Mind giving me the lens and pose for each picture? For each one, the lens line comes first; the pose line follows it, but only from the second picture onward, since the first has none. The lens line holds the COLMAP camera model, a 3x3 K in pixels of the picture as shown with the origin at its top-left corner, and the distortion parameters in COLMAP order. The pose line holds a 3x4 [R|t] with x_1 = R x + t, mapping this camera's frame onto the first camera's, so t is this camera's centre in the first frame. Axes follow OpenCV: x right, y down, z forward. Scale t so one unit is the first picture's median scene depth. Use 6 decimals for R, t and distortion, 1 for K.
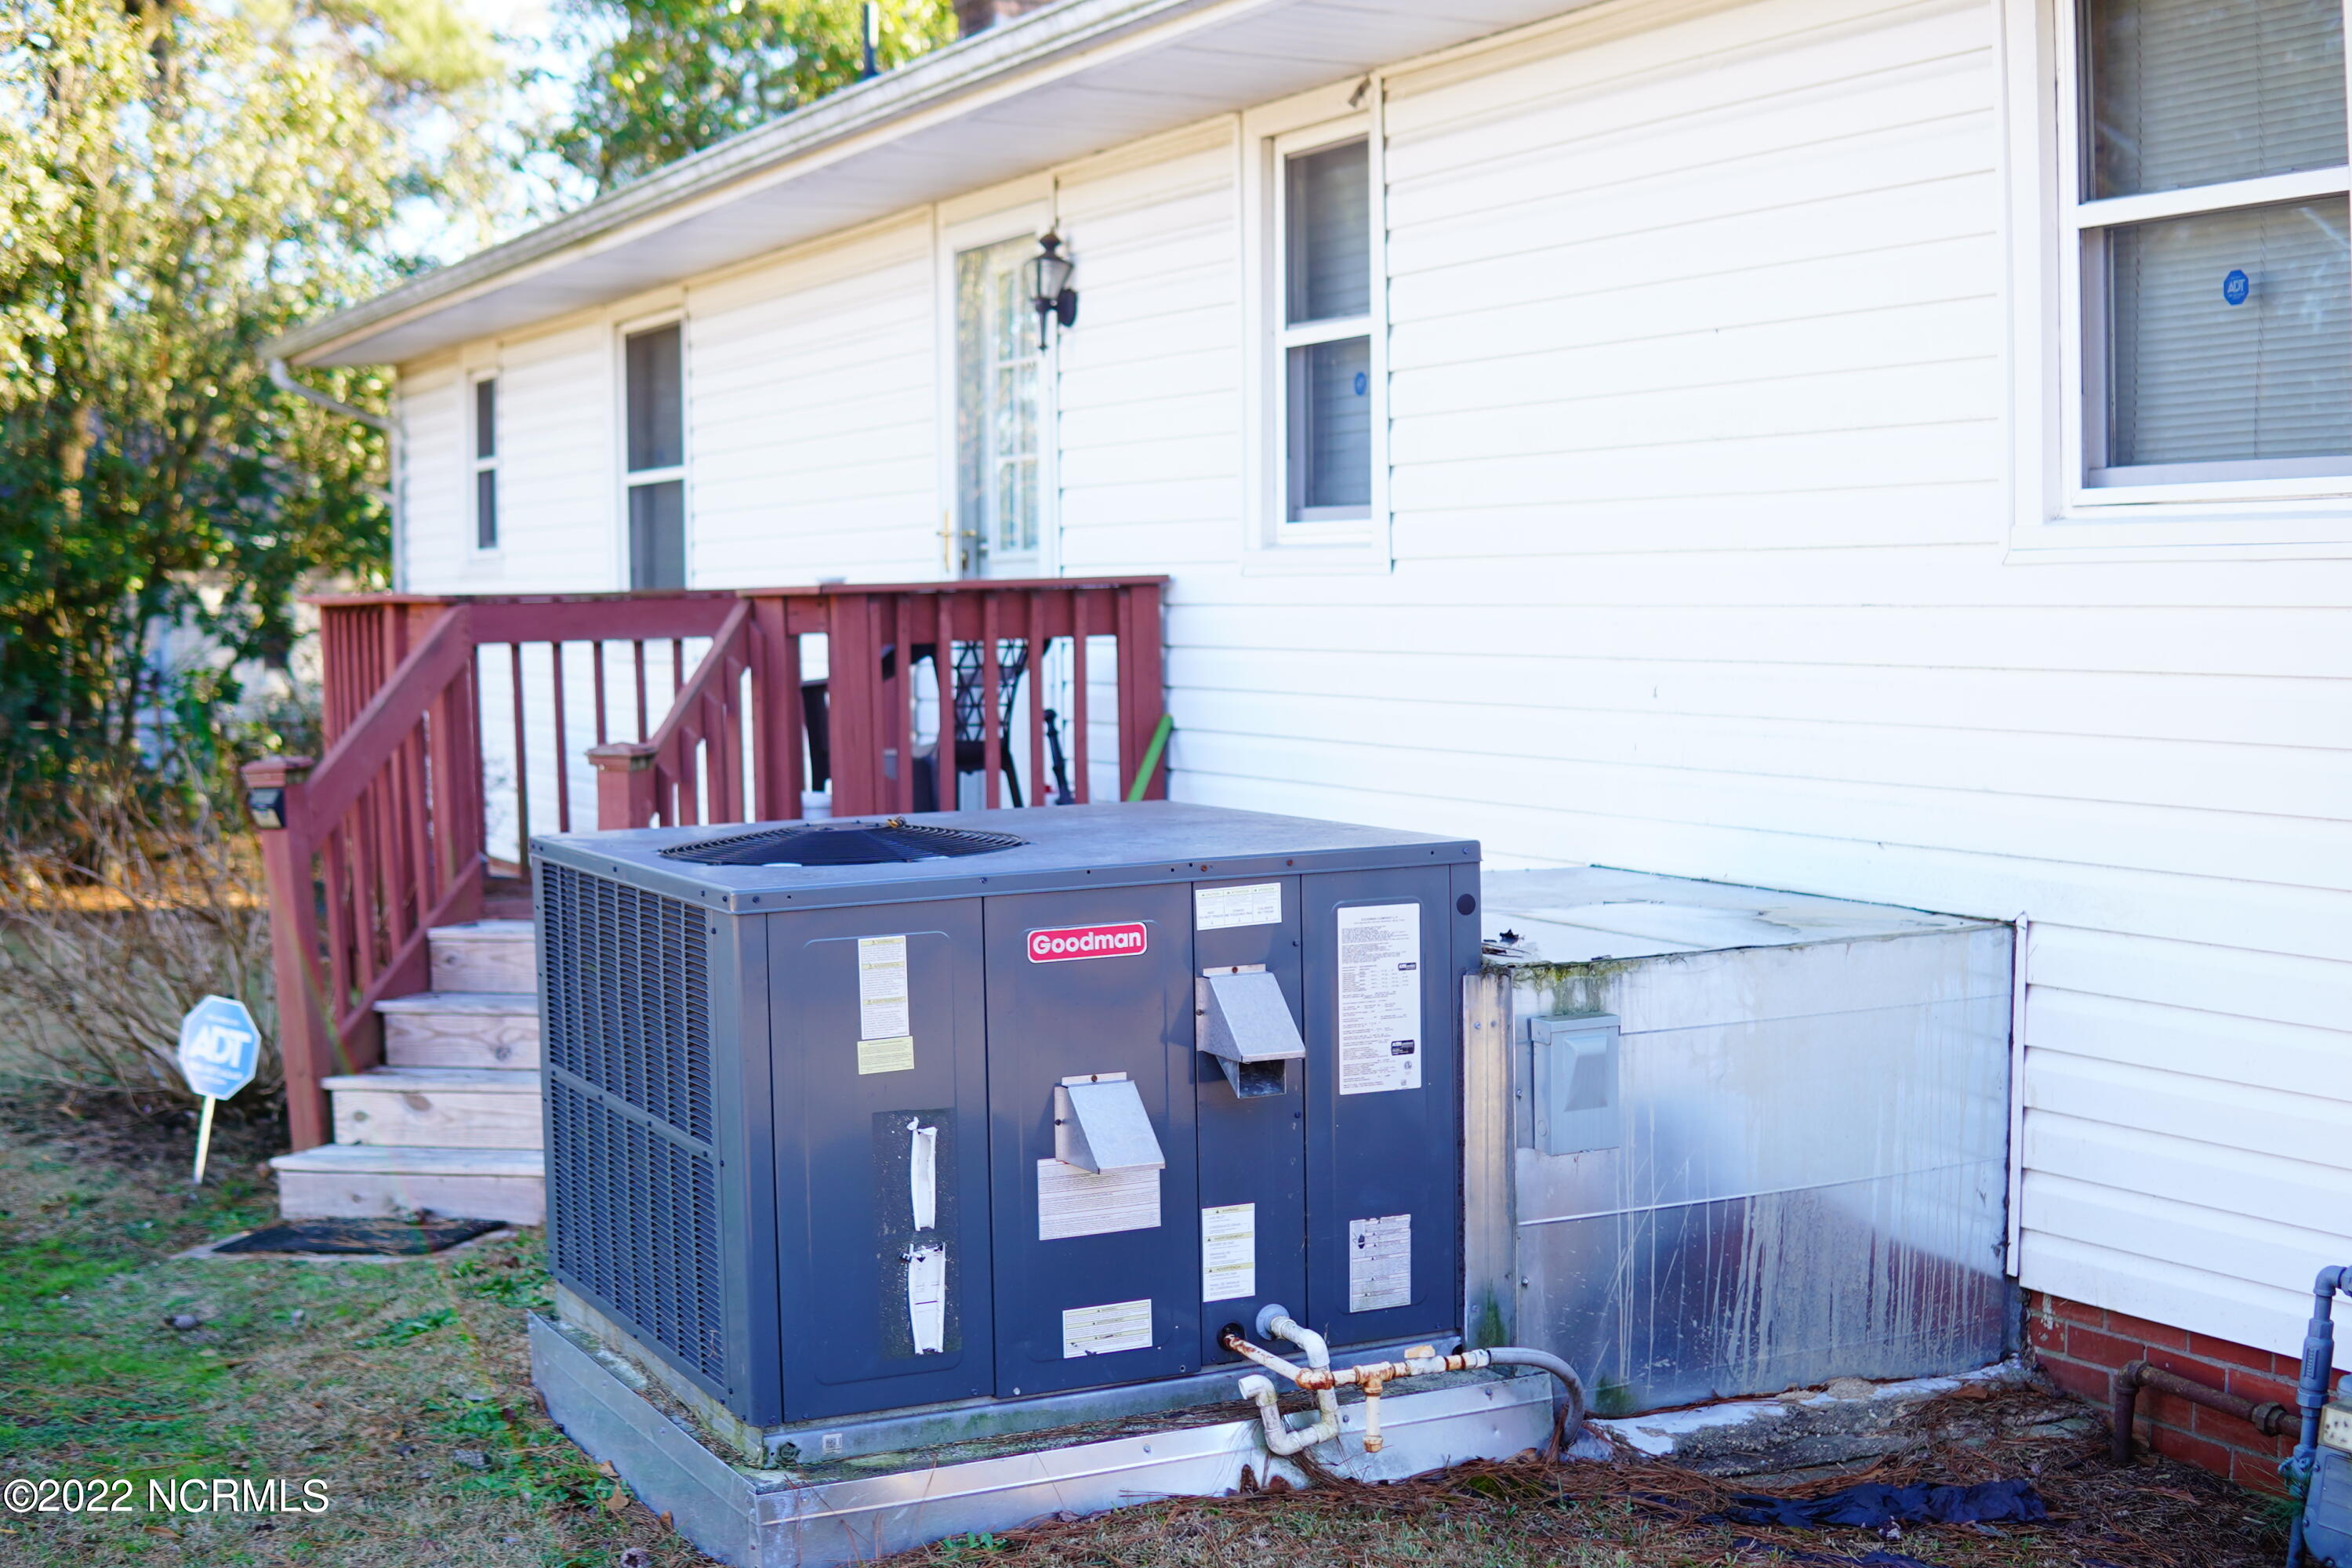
lens RADIAL K [[3154.9, 0, 1176.0], [0, 3154.9, 784.0], [0, 0, 1]] dist [-0.177100, -0.021974]
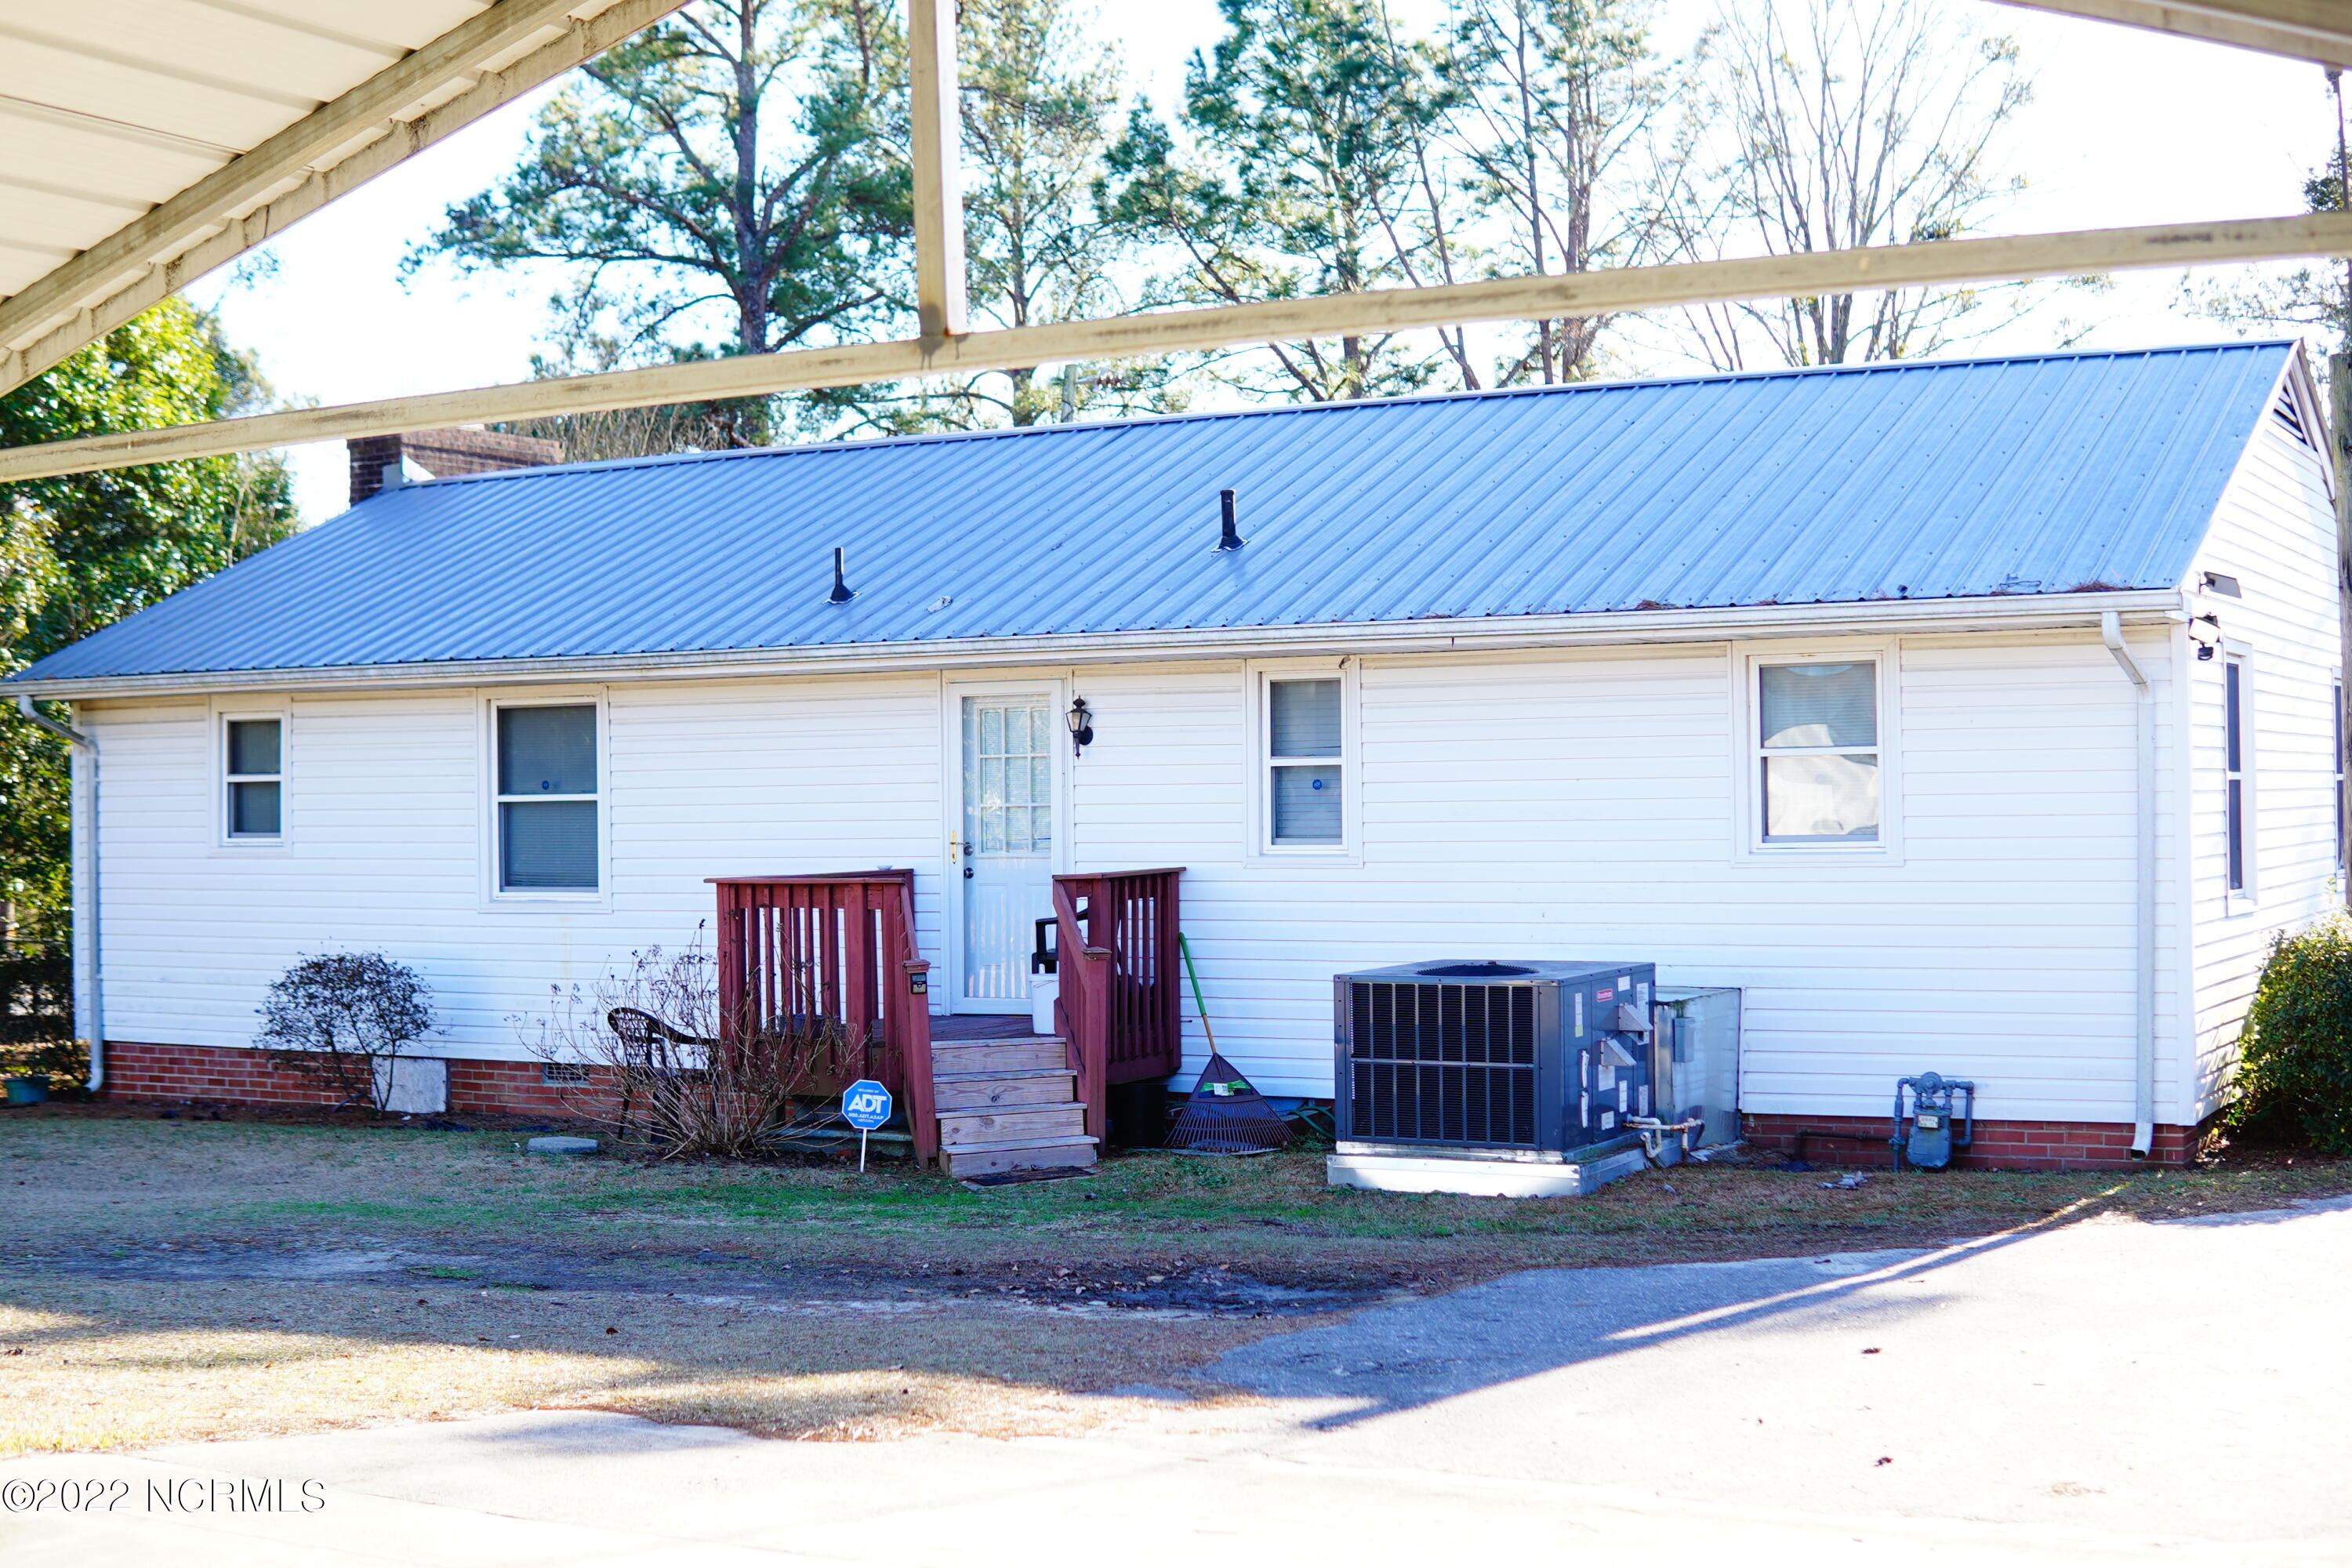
lens RADIAL K [[3154.9, 0, 1176.0], [0, 3154.9, 784.0], [0, 0, 1]] dist [-0.177100, -0.021974]
pose [[0.809062, 0.009001, 0.587654, -1.395538], [0.037082, 0.997109, -0.066326, 0.021097], [-0.586552, 0.075454, 0.806389, -0.806327]]
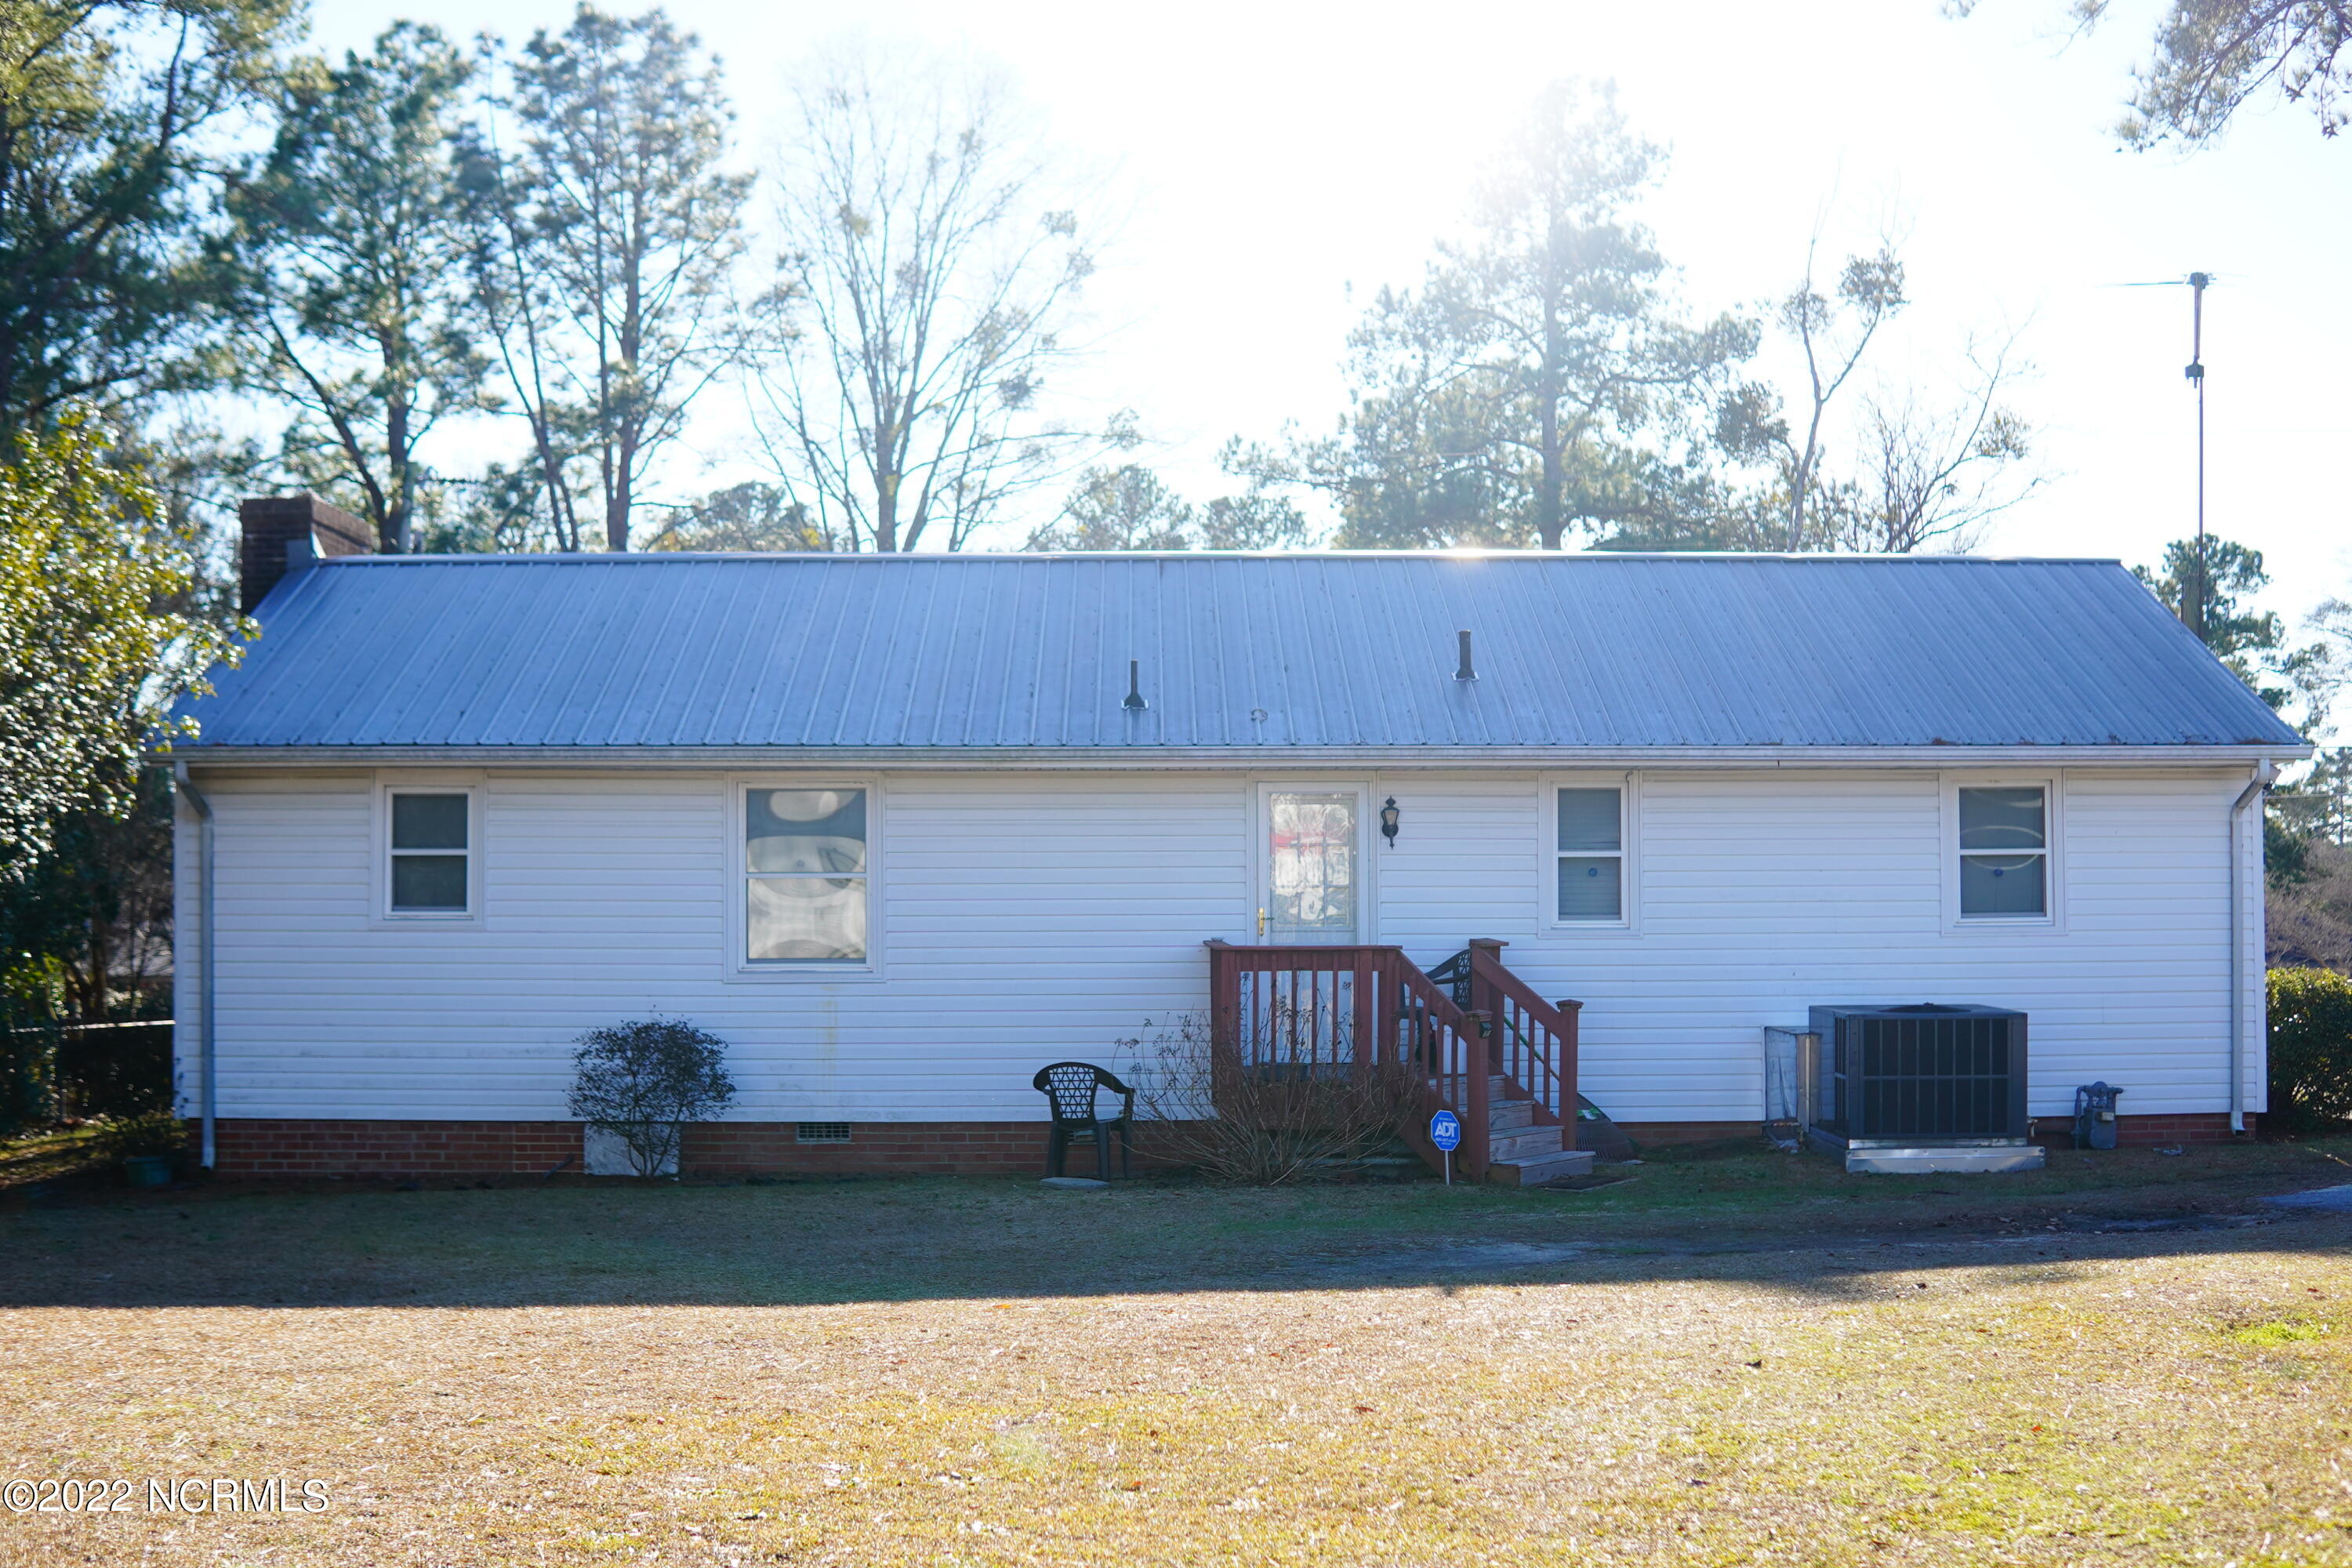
lens RADIAL K [[3154.9, 0, 1176.0], [0, 3154.9, 784.0], [0, 0, 1]] dist [-0.177100, -0.021974]
pose [[0.406136, 0.046572, 0.912625, -2.764407], [0.054199, 0.995715, -0.074932, -0.012936], [-0.912204, 0.079896, 0.401872, 0.184453]]
